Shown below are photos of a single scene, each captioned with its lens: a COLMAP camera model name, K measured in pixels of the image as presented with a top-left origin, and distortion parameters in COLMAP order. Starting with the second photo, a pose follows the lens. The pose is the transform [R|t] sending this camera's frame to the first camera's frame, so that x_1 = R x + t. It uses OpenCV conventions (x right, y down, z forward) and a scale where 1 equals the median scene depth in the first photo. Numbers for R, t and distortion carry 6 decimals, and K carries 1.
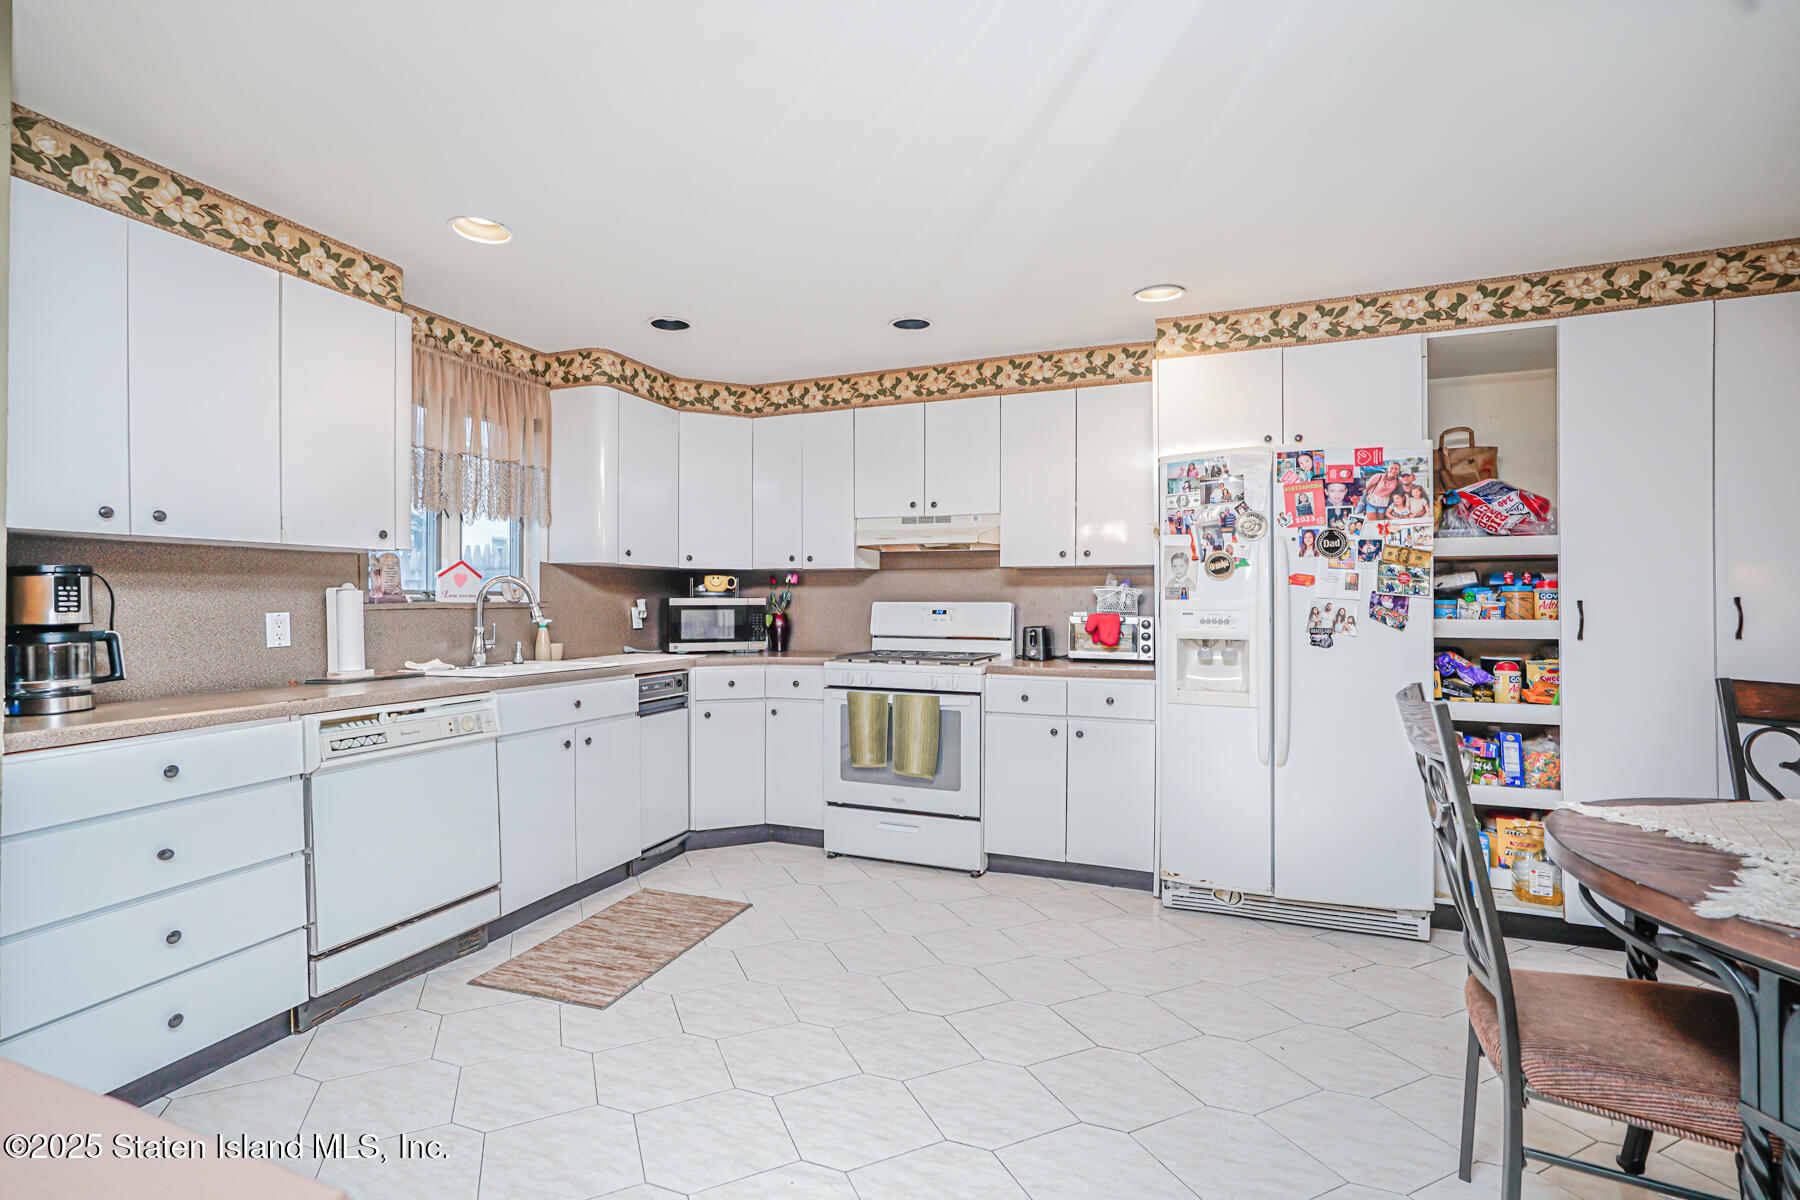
lens RADIAL K [[794.3, 0, 901.1], [0, 794.3, 604.7], [0, 0, 1]] dist [-0.014861, 0.008391]
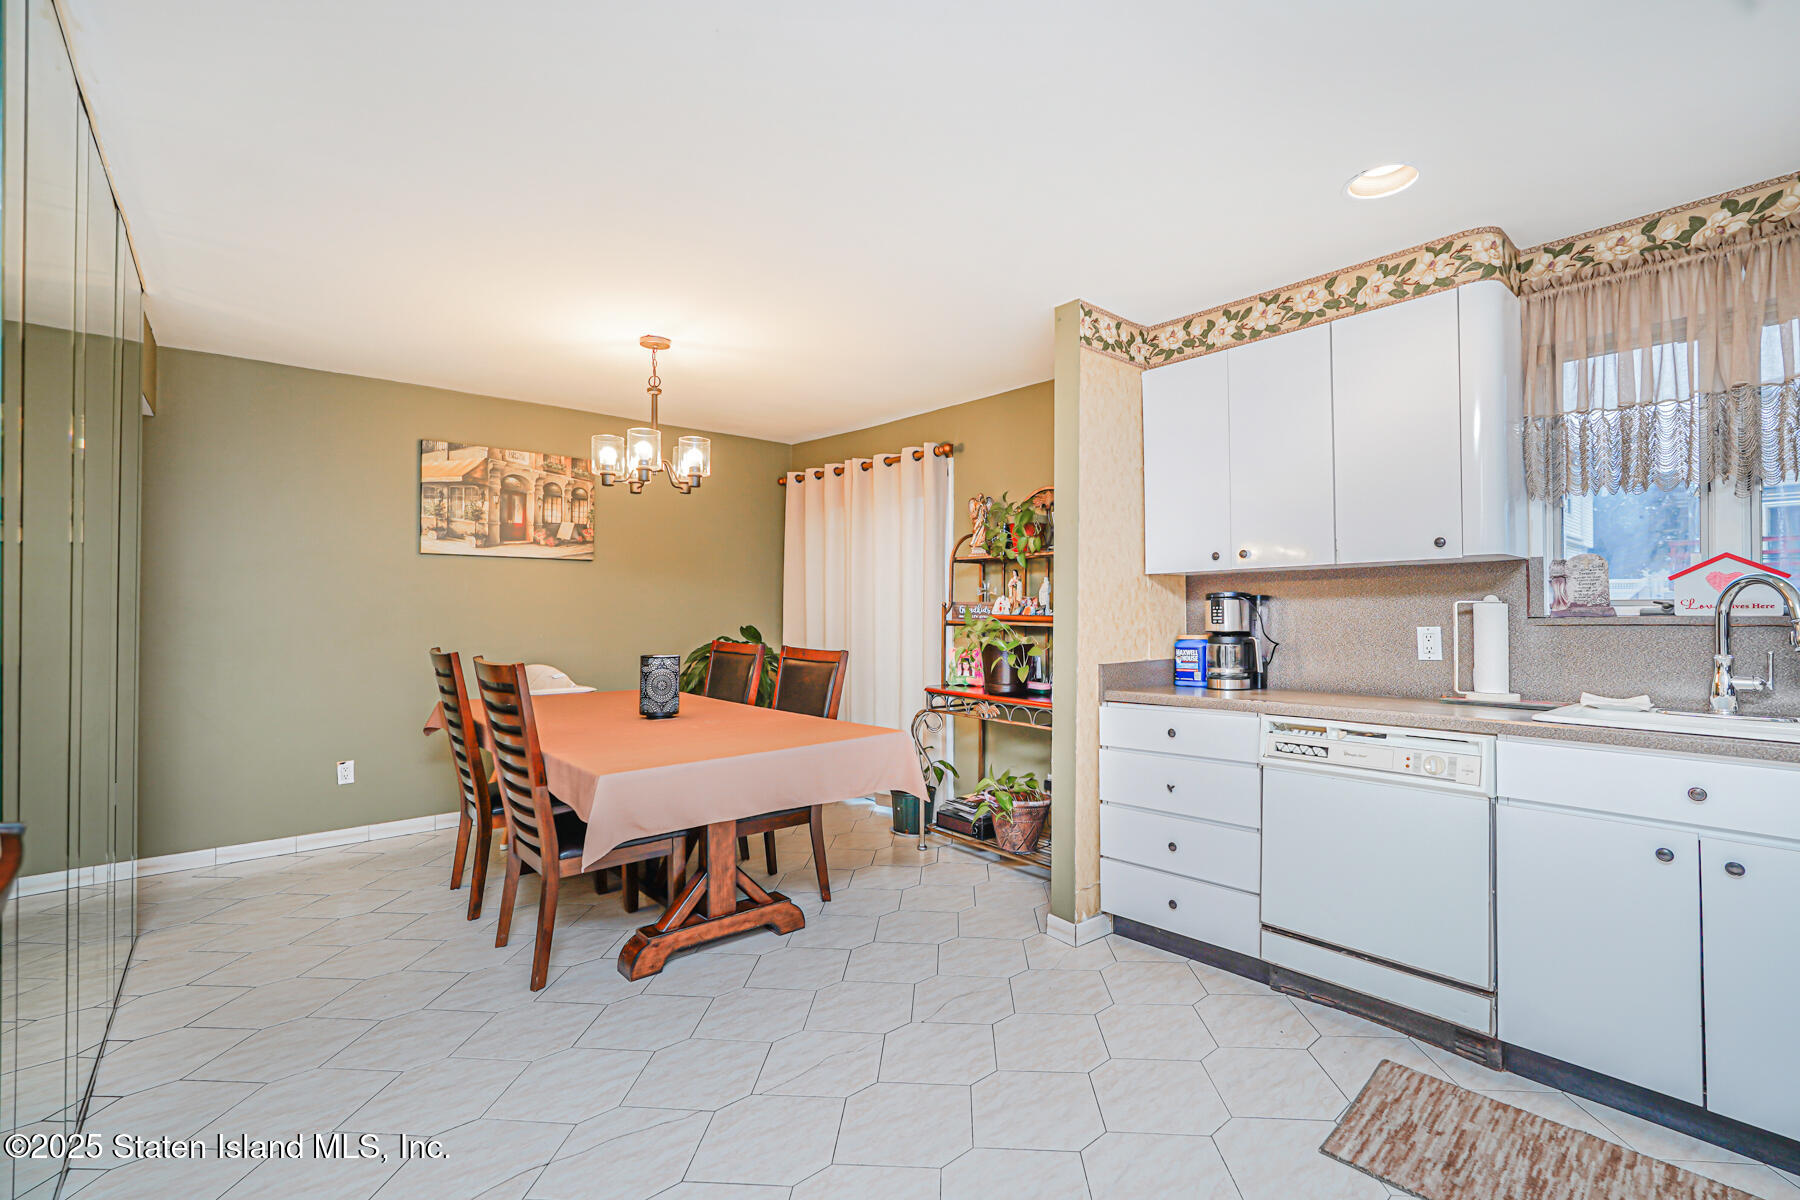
lens RADIAL K [[794.3, 0, 898.1], [0, 794.3, 602.1], [0, 0, 1]] dist [-0.014861, 0.008391]
pose [[-0.472558, -0.013521, -0.881196, 0.355613], [0.000216, 0.999880, -0.015458, -0.005038], [0.881300, -0.007495, -0.472498, 0.720643]]
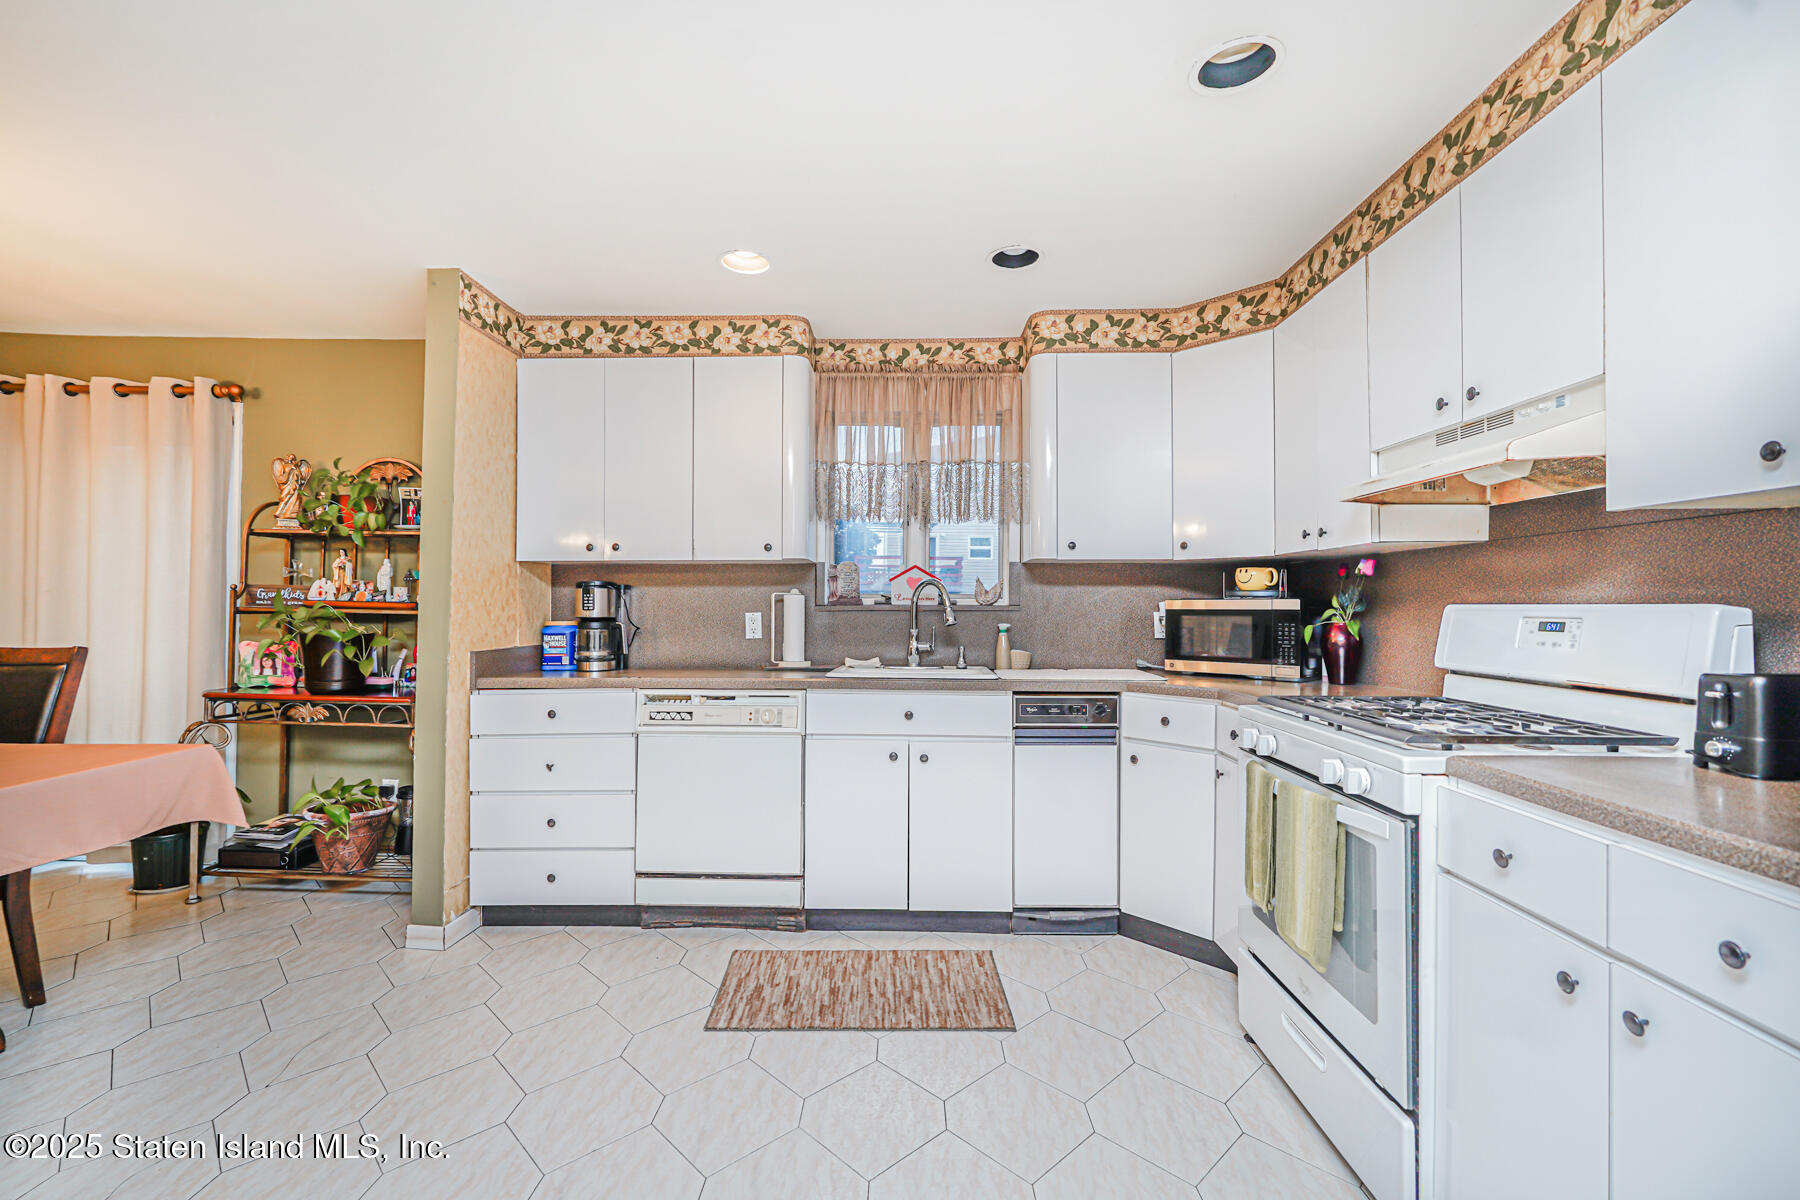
lens RADIAL K [[794.3, 0, 899.6], [0, 794.3, 598.4], [0, 0, 1]] dist [-0.014861, 0.008391]
pose [[0.340376, -0.010065, -0.940236, 0.433446], [-0.005600, 0.999903, -0.012731, 0.001873], [0.940273, 0.009599, 0.340286, 0.639764]]
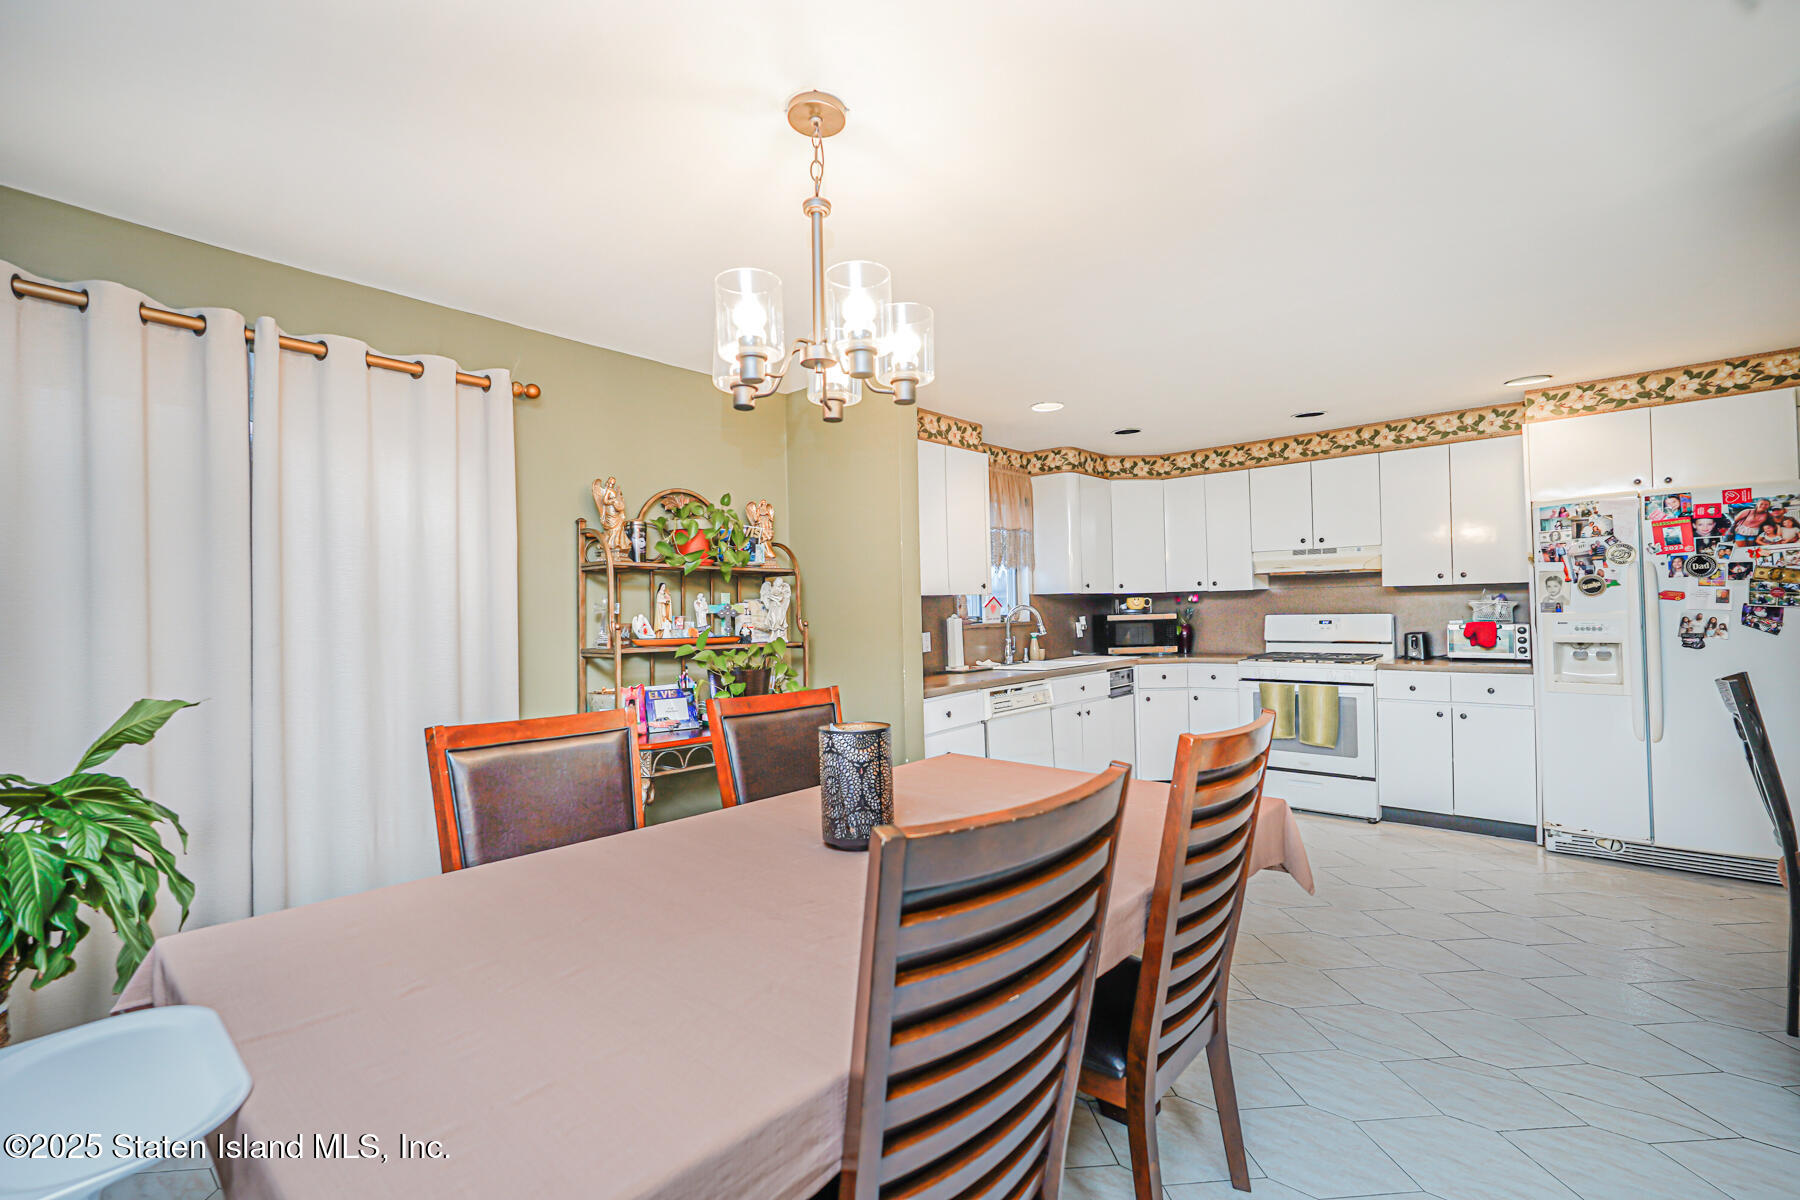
lens RADIAL K [[794.3, 0, 898.1], [0, 794.3, 603.1], [0, 0, 1]] dist [-0.014861, 0.008391]
pose [[0.937562, -0.025971, -0.346848, -0.194881], [0.024317, 0.999663, -0.009121, -0.033280], [0.346967, 0.000117, 0.937877, -0.548385]]
